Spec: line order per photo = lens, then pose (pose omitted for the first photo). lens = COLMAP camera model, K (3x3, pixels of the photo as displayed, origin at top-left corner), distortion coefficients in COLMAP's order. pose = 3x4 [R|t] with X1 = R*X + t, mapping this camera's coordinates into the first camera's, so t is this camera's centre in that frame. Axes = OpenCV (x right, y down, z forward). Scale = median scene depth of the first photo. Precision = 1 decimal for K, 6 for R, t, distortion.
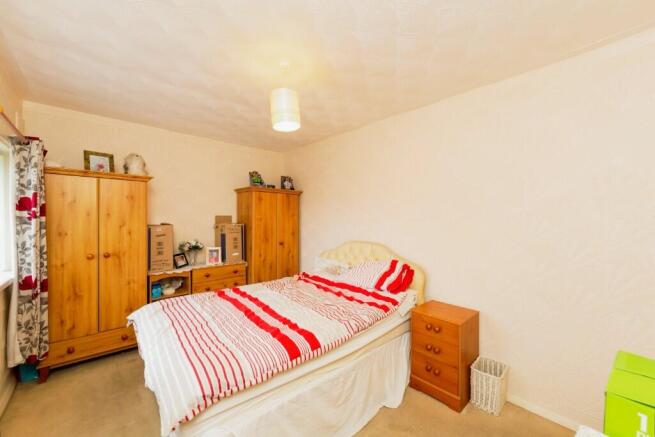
lens RADIAL K [[258.6, 0, 328.0], [0, 258.6, 218.9], [0, 0, 1]] dist [-0.001031, 0.000235]
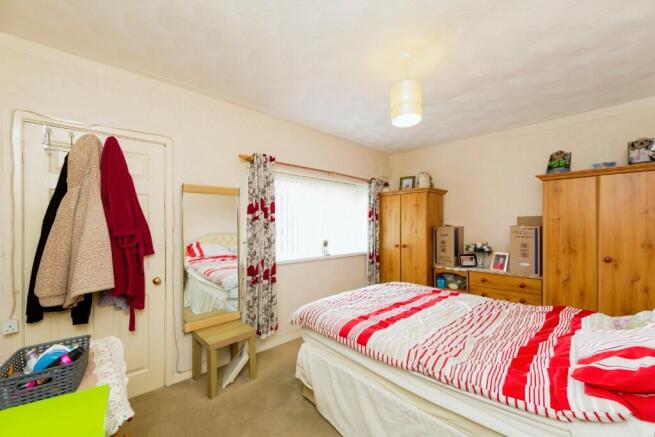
lens RADIAL K [[258.6, 0, 328.1], [0, 258.6, 223.8], [0, 0, 1]] dist [-0.001031, 0.000235]
pose [[0.024605, -0.007253, -0.999671, 0.516096], [-0.000248, 0.999974, -0.007261, 0.020765], [0.999697, 0.000426, 0.024603, 0.454206]]
